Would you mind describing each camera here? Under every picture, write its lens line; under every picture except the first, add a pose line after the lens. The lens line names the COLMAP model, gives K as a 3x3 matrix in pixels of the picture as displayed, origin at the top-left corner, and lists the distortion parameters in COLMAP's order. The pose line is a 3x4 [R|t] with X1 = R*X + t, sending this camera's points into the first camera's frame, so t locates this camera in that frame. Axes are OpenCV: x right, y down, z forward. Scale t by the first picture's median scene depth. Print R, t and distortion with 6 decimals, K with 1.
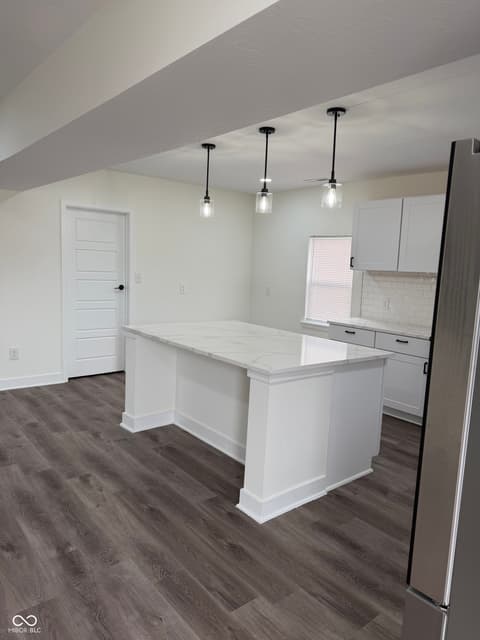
lens RADIAL K [[454.4, 0, 244.8], [0, 454.4, 314.1], [0, 0, 1]] dist [0.052572, -0.045198]
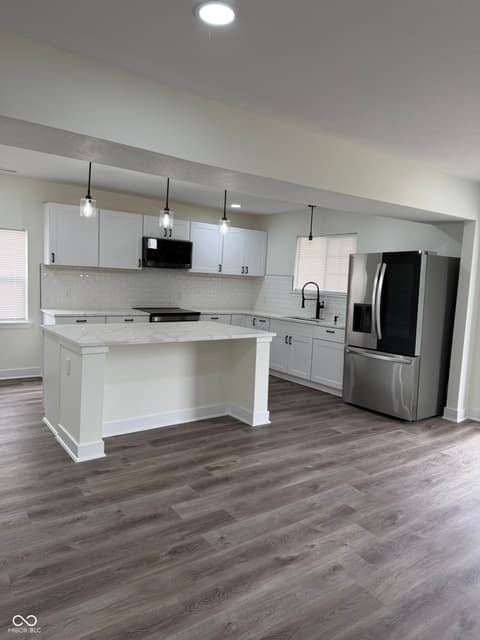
lens RADIAL K [[454.4, 0, 236.4], [0, 454.4, 309.7], [0, 0, 1]] dist [0.052572, -0.045198]
pose [[0.062491, -0.108014, 0.992183, -1.247496], [0.076333, 0.991732, 0.103157, -0.109660], [-0.995122, 0.069290, 0.070220, 0.765797]]
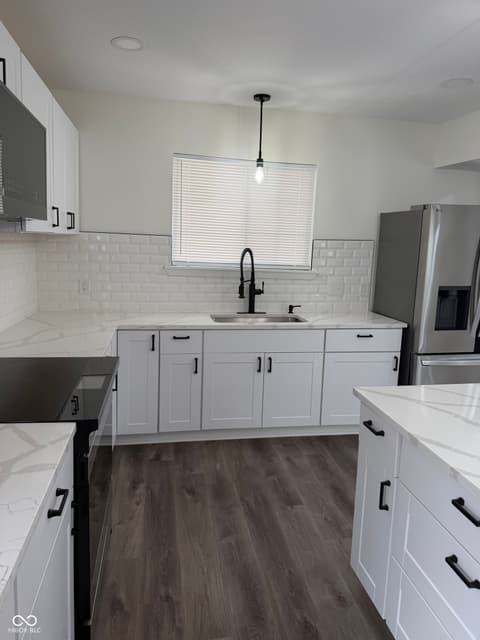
lens RADIAL K [[454.4, 0, 239.9], [0, 454.4, 315.4], [0, 0, 1]] dist [0.052572, -0.045198]
pose [[-0.868695, -0.149572, 0.472226, 0.180285], [-0.009955, 0.958401, 0.285250, -0.151848], [-0.495247, 0.243094, -0.834048, 1.481570]]
